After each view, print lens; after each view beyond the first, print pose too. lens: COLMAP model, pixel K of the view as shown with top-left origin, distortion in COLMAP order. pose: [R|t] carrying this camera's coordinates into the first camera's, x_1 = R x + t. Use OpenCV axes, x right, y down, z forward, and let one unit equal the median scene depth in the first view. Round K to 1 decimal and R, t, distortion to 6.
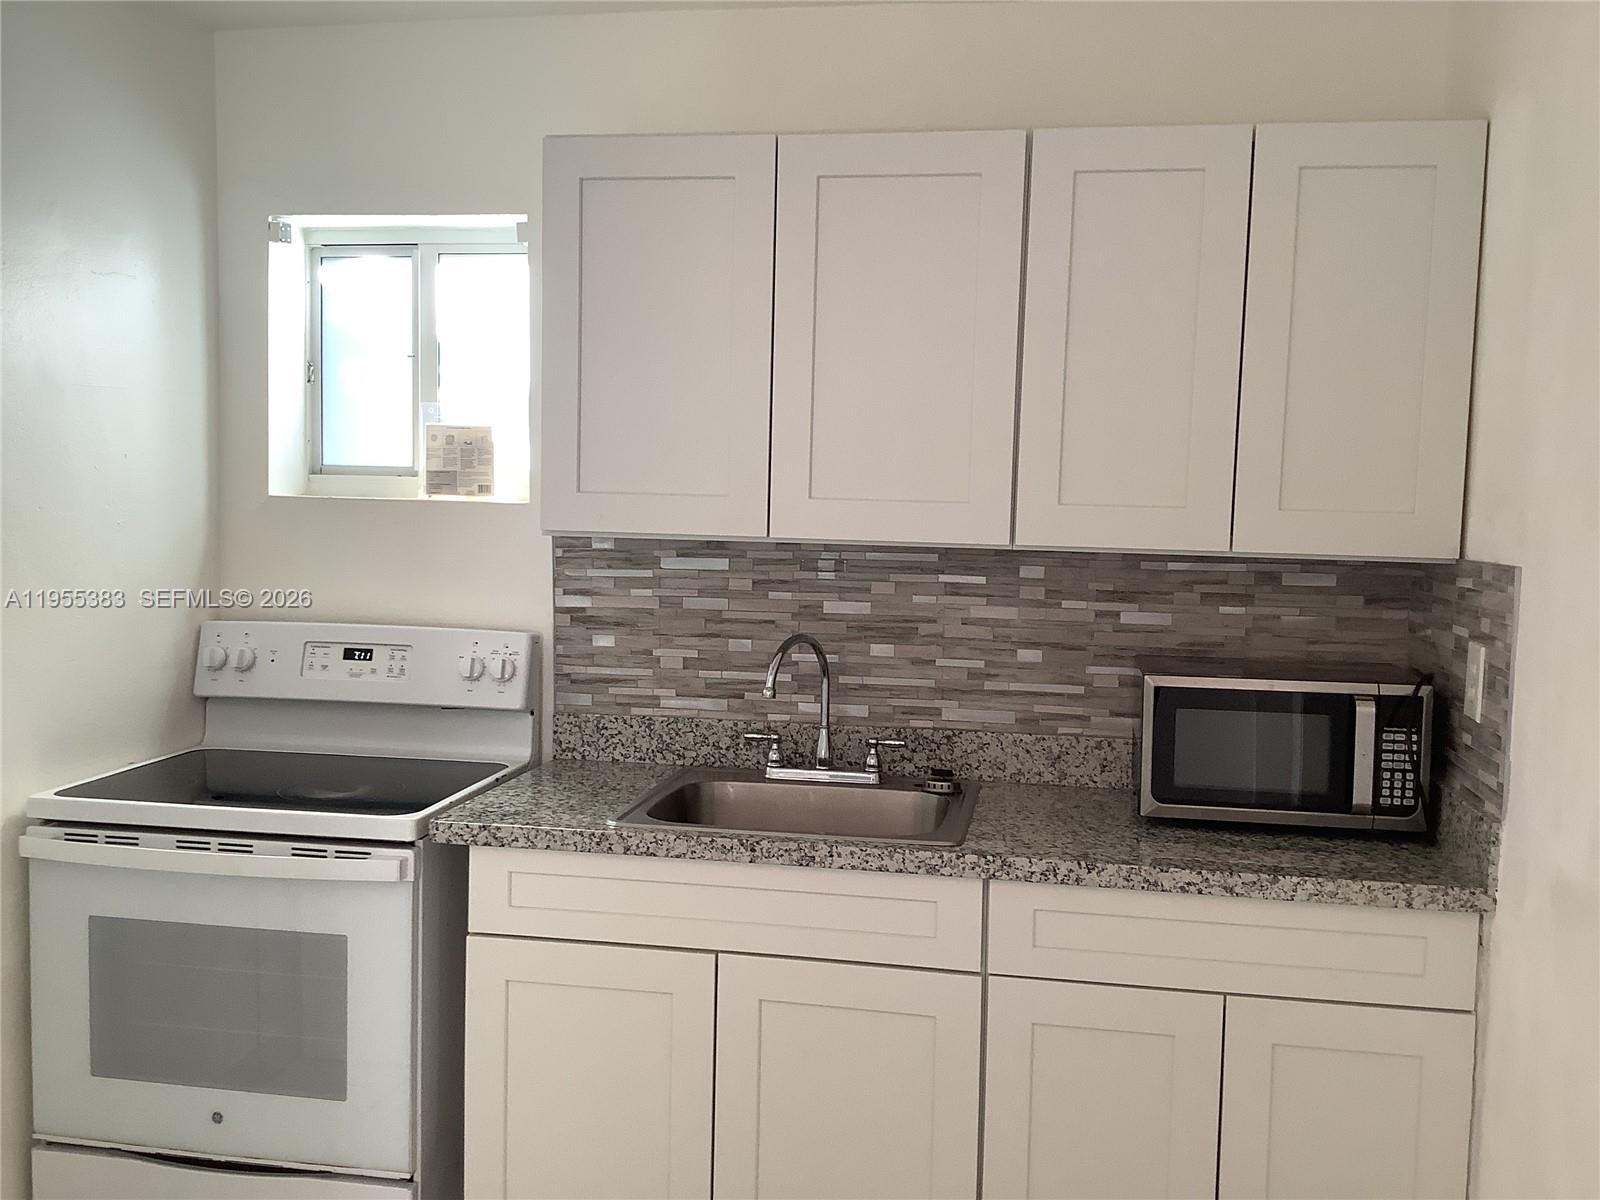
lens RADIAL K [[1460.0, 0, 800.0], [0, 1460.0, 600.0], [0, 0, 1]] dist [0.106151, -0.176340]
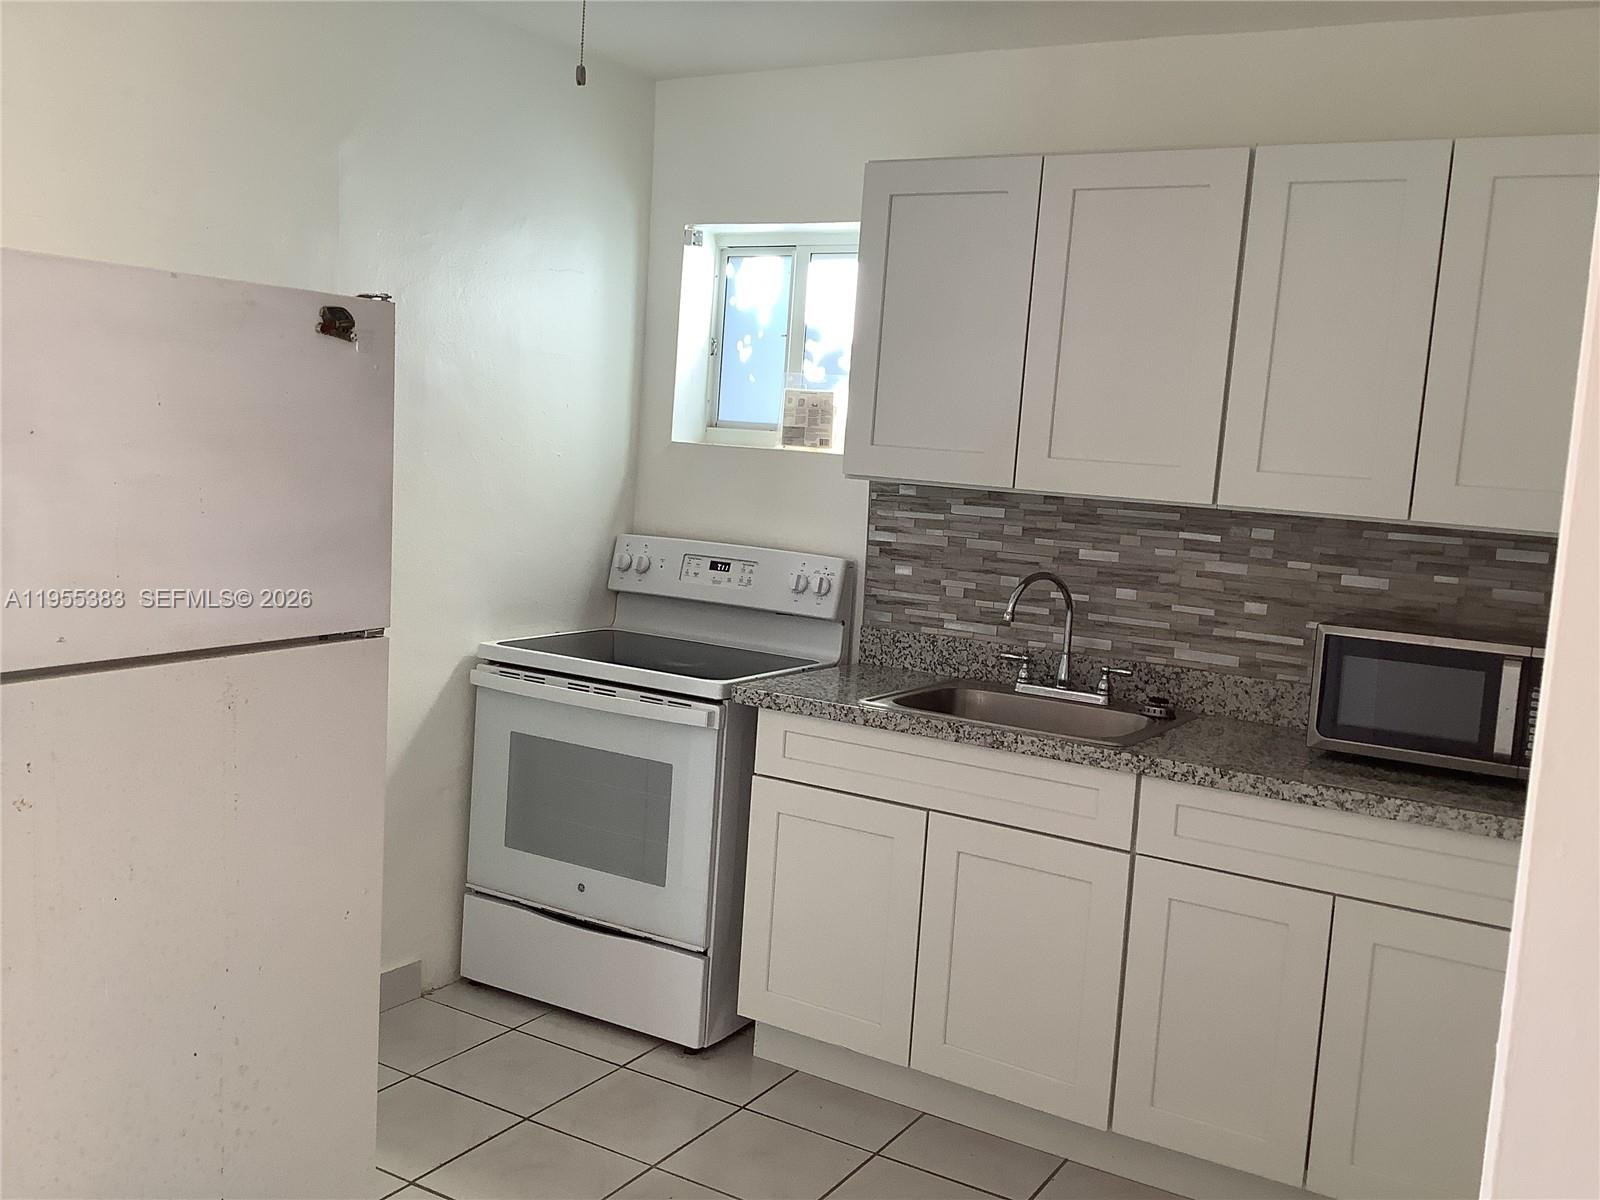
lens RADIAL K [[1460.0, 0, 800.0], [0, 1460.0, 600.0], [0, 0, 1]] dist [0.106151, -0.176340]
pose [[0.936340, 0.080462, -0.341751, 0.215212], [-0.076419, 0.996755, 0.025302, 0.029859], [0.342677, 0.002425, 0.939450, -0.188113]]
